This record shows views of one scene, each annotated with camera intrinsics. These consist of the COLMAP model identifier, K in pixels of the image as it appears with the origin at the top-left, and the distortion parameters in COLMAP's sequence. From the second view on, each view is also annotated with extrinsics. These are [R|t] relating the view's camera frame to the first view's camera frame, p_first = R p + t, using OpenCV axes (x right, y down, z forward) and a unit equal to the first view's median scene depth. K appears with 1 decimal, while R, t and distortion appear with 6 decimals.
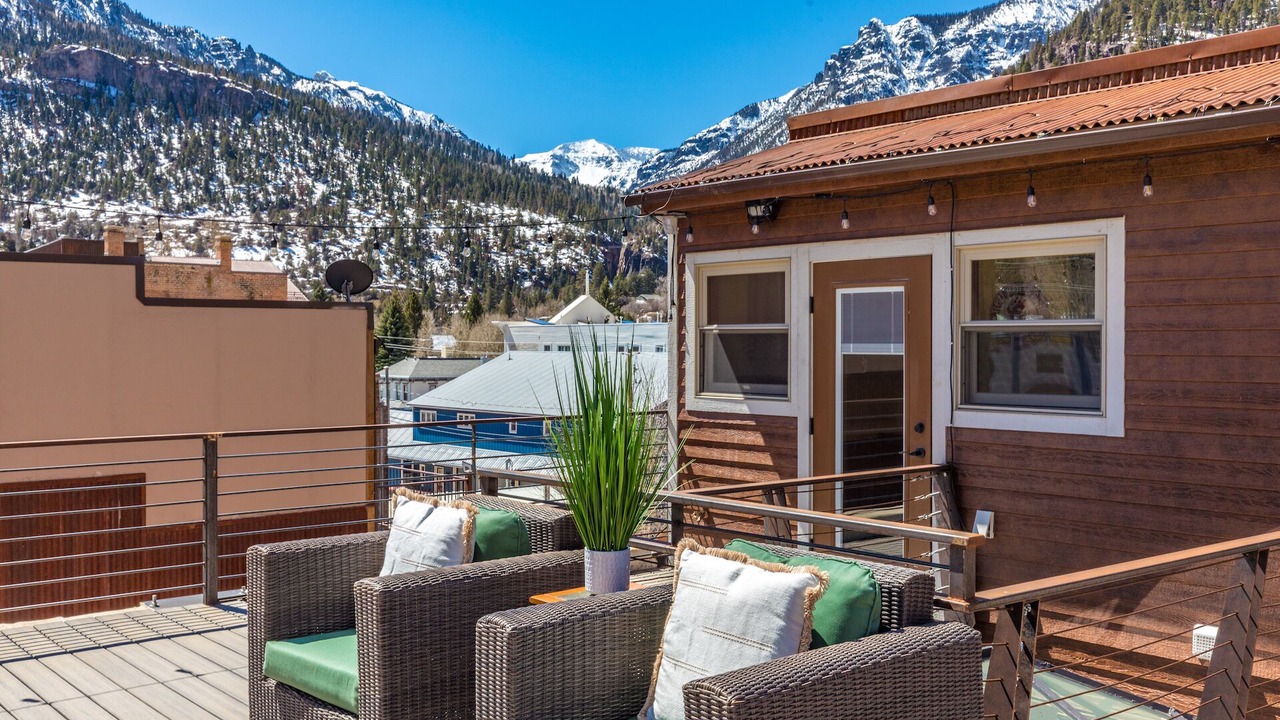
lens RADIAL K [[1226.3, 0, 635.6], [0, 1226.3, 352.8], [0, 0, 1]] dist [0.007727, 0.000000]
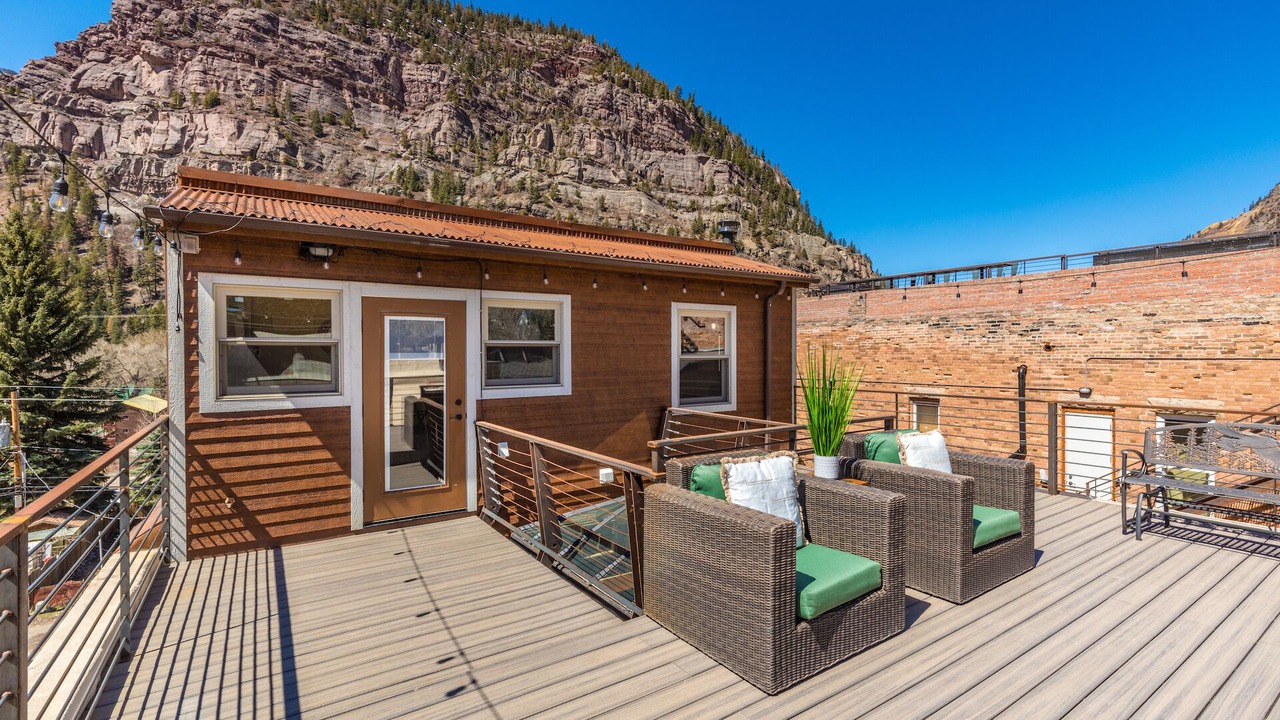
lens RADIAL K [[577.4, 0, 647.8], [0, 577.4, 356.6], [0, 0, 1]] dist [0.004958, -0.000591]
pose [[0.092549, -0.006062, 0.995690, -0.557763], [0.011869, 0.999917, 0.004985, -0.003051], [-0.995637, 0.011356, 0.092614, 0.688423]]
